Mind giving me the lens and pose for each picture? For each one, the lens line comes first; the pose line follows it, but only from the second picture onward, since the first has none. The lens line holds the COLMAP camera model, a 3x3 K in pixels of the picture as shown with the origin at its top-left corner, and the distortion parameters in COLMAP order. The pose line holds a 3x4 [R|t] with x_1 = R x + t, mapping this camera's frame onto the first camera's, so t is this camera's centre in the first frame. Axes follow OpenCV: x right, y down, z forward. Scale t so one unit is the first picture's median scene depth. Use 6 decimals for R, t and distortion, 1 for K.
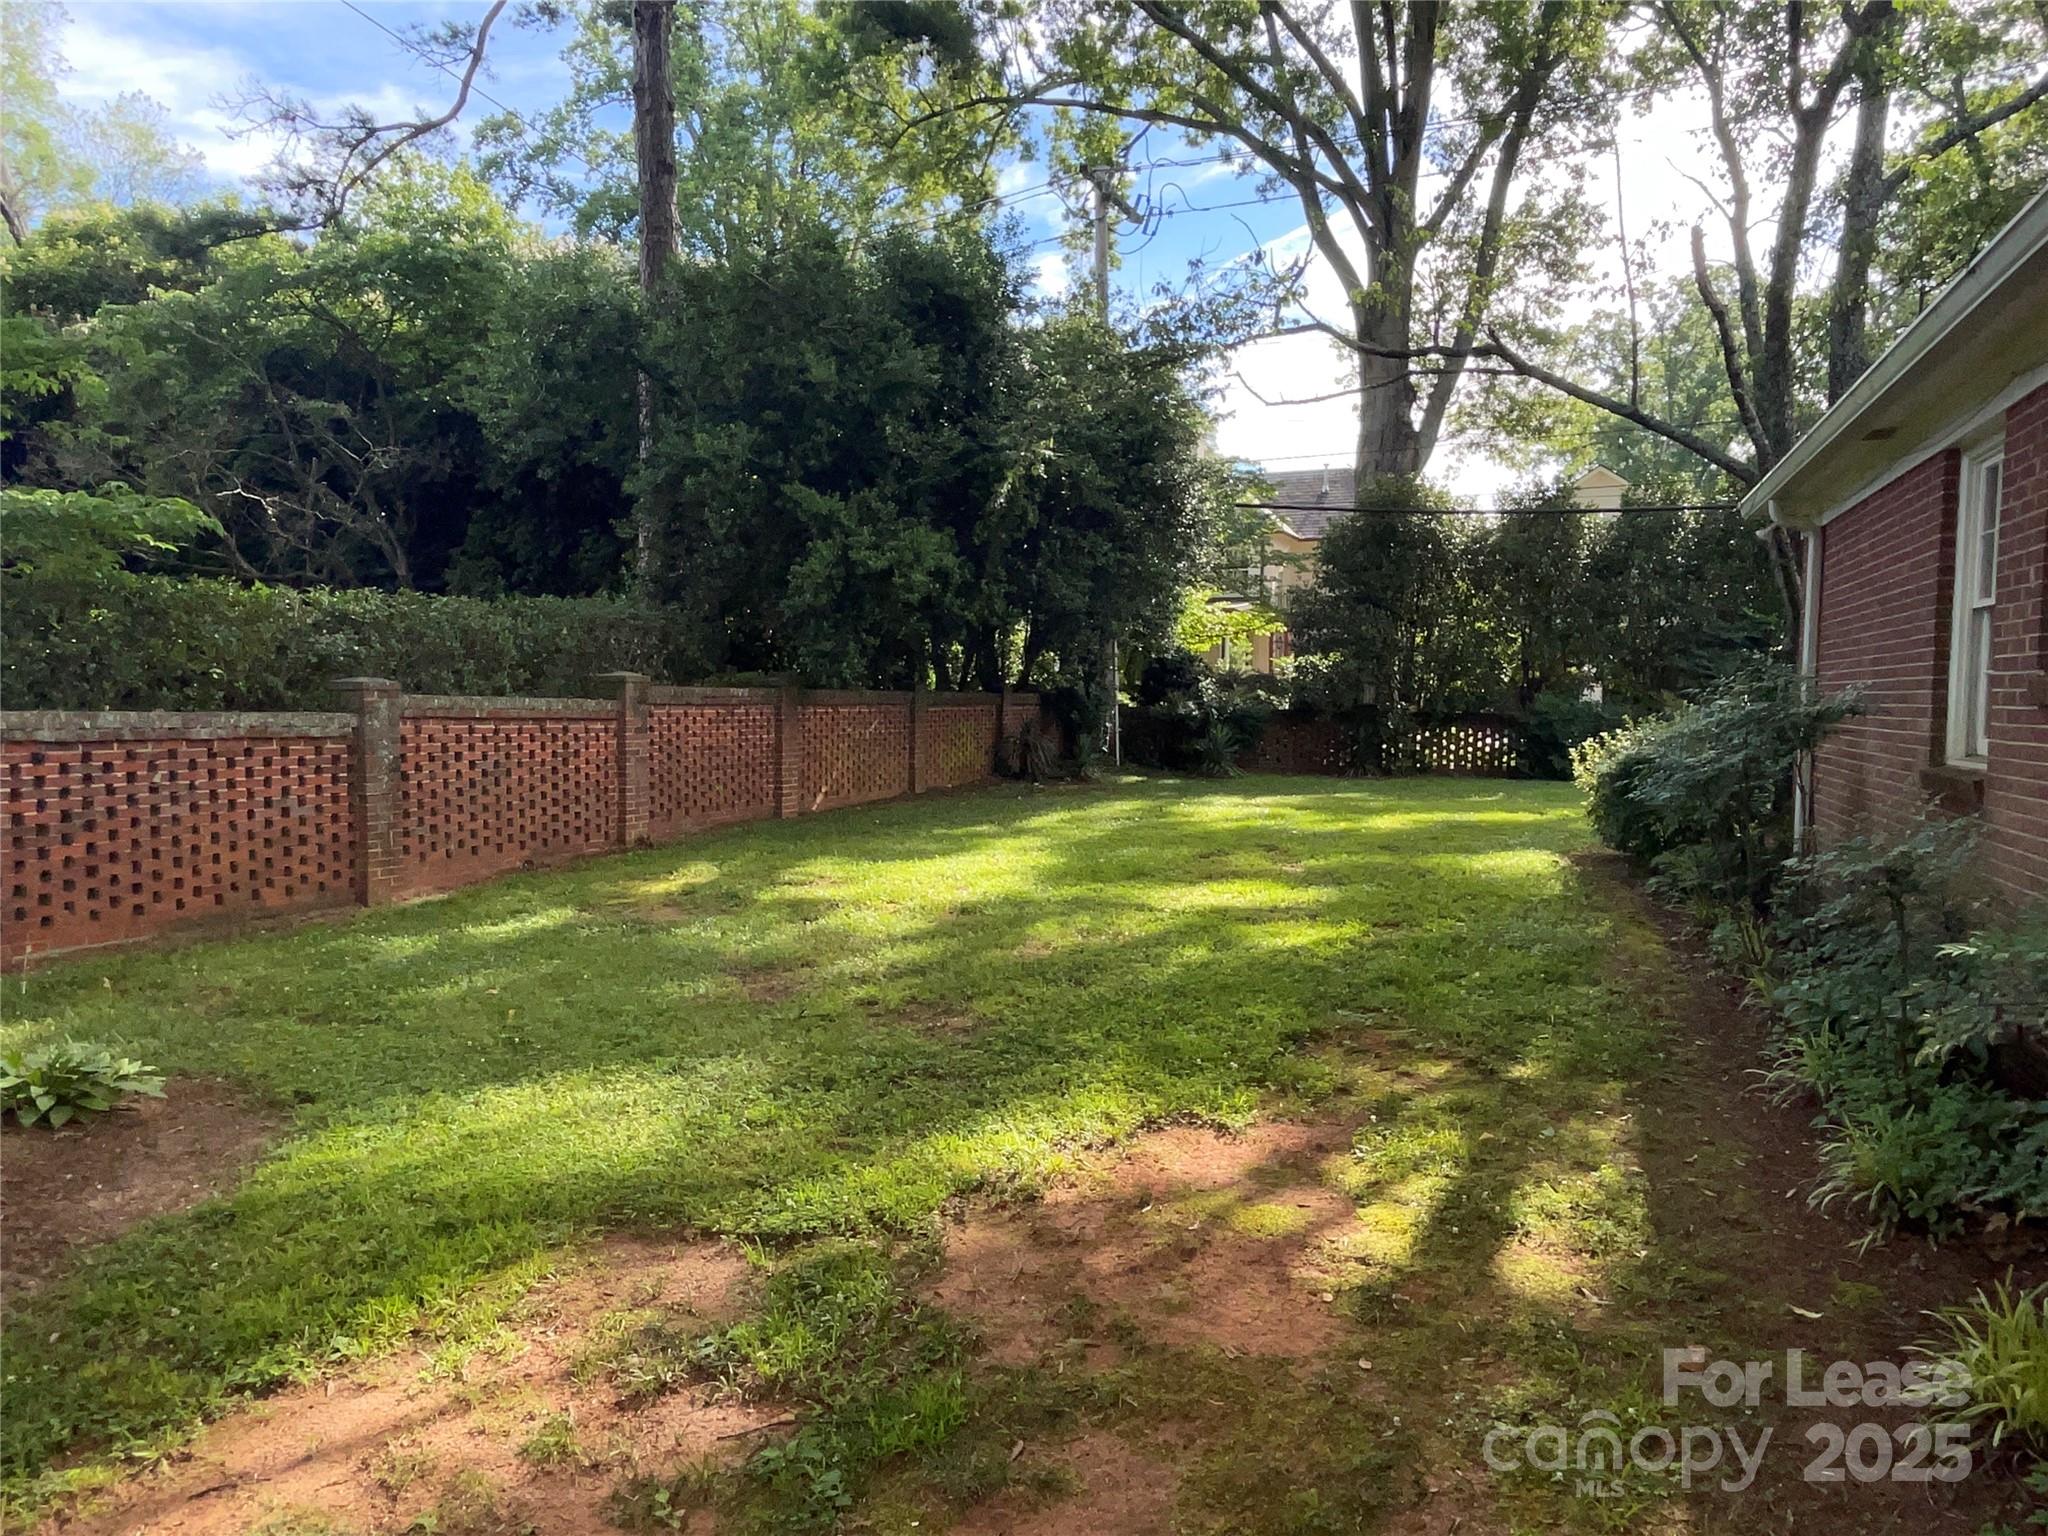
lens RADIAL K [[1250.6, 0, 1024.0], [0, 1250.6, 768.0], [0, 0, 1]] dist [0.001111, -0.003402]
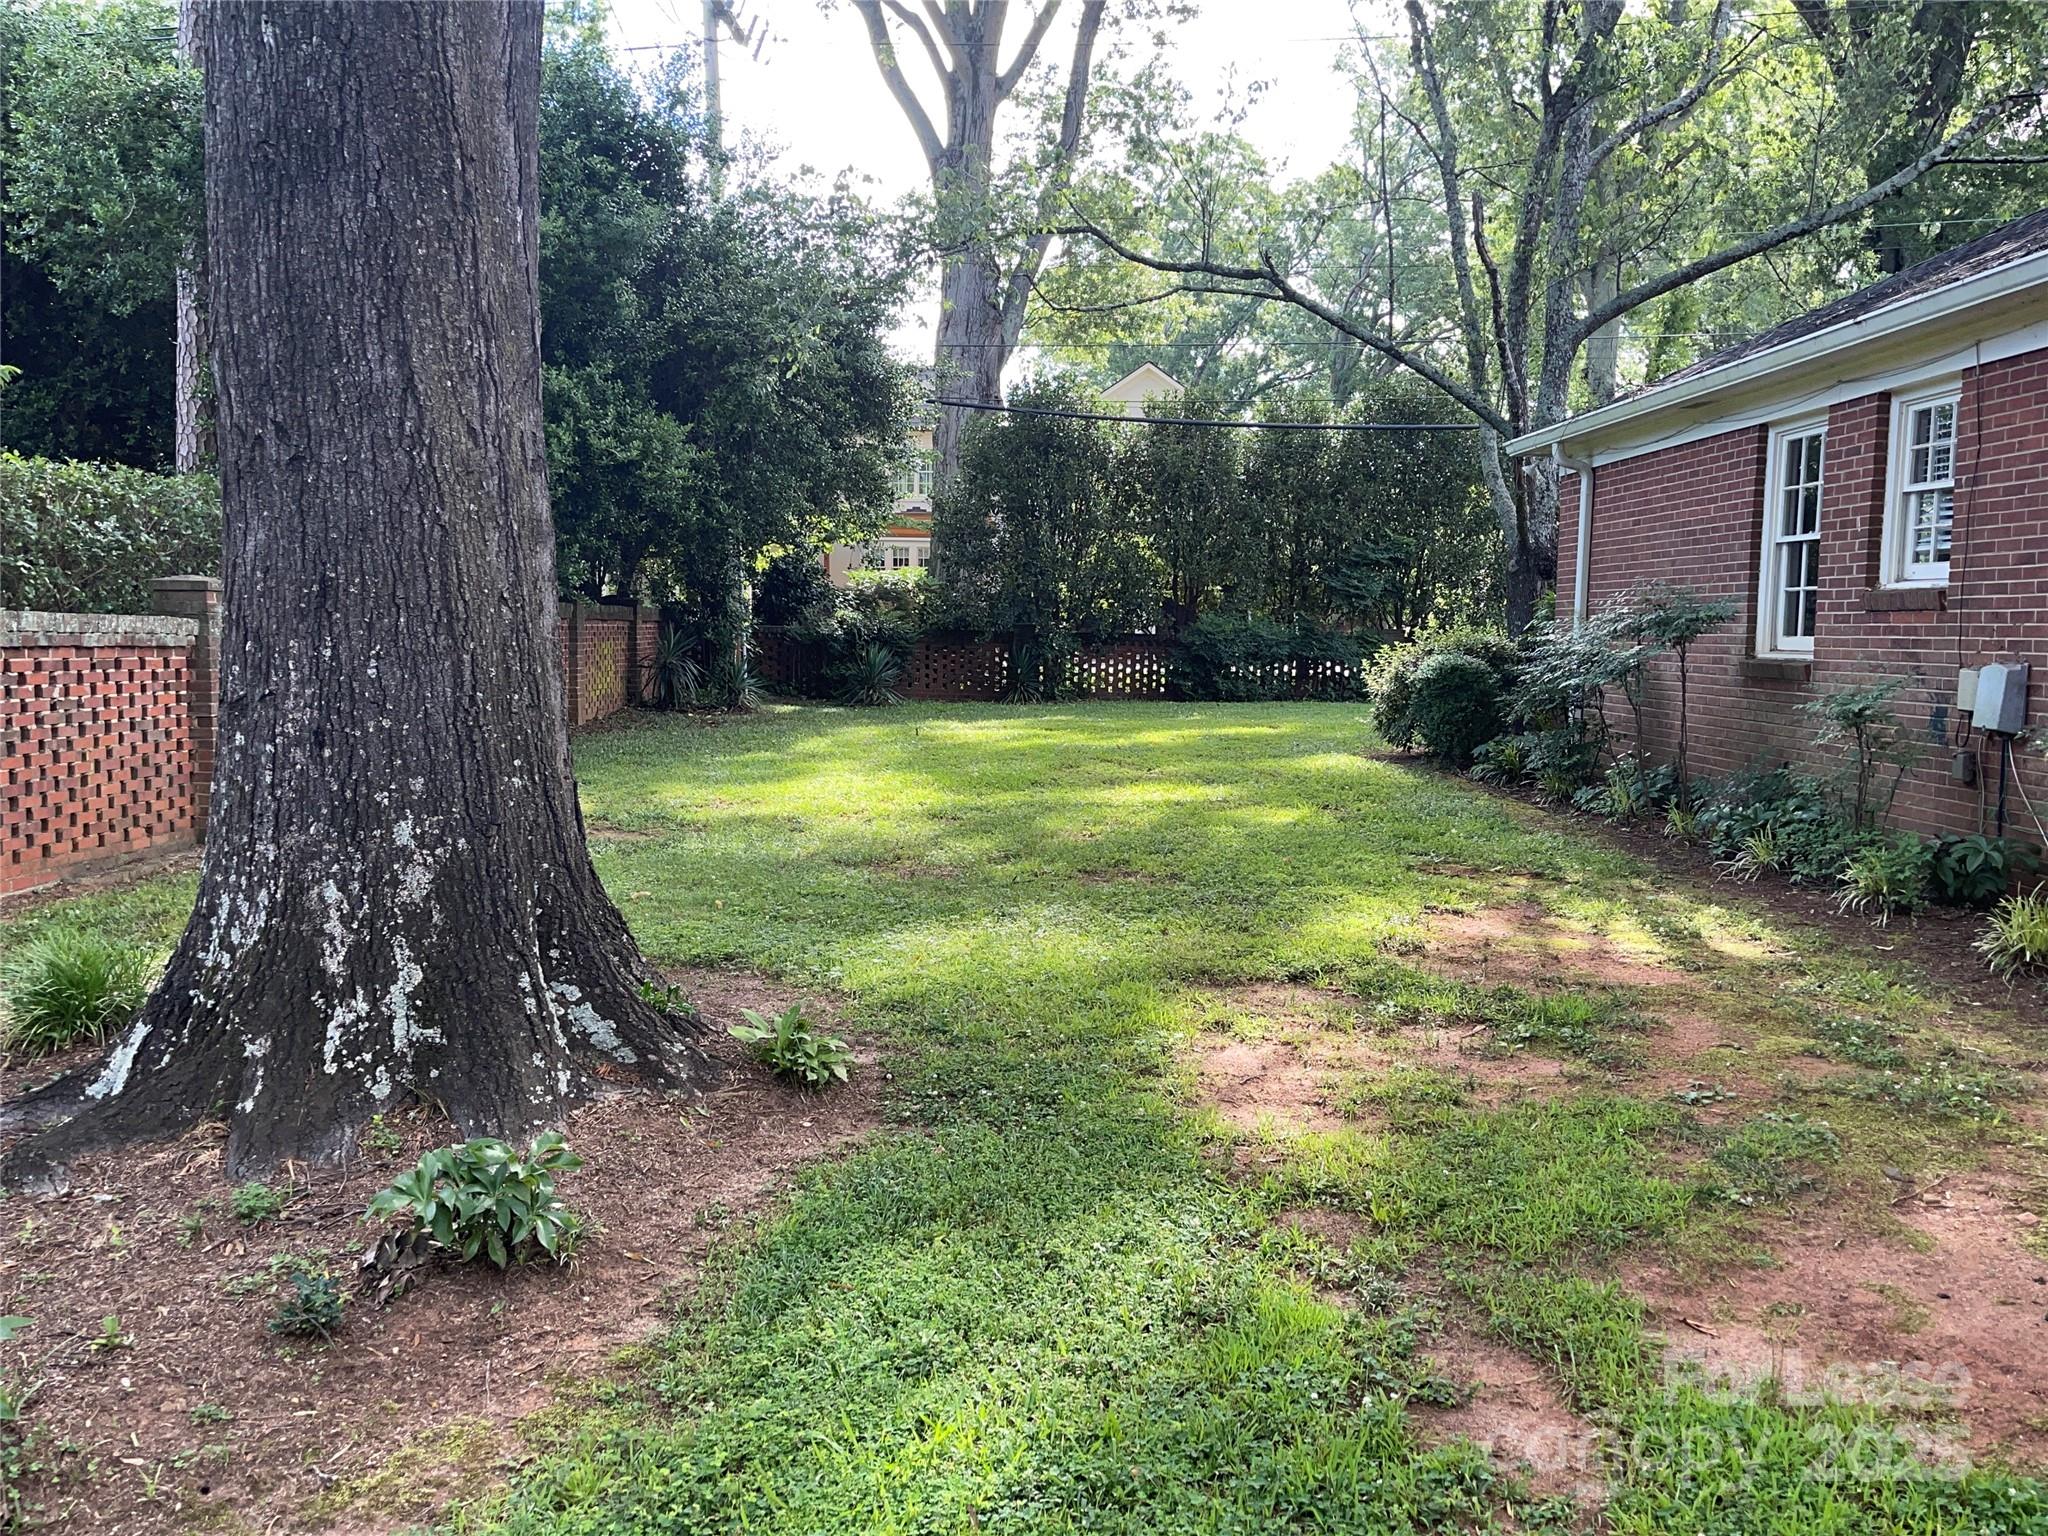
lens RADIAL K [[1596.1, 0, 1024.0], [0, 1596.1, 768.0], [0, 0, 1]] dist [0.066738, -0.000641]
pose [[0.918033, -0.031709, 0.395235, -0.210253], [0.017876, 0.999094, 0.038633, 0.010602], [-0.396101, -0.028401, 0.917767, -0.092166]]
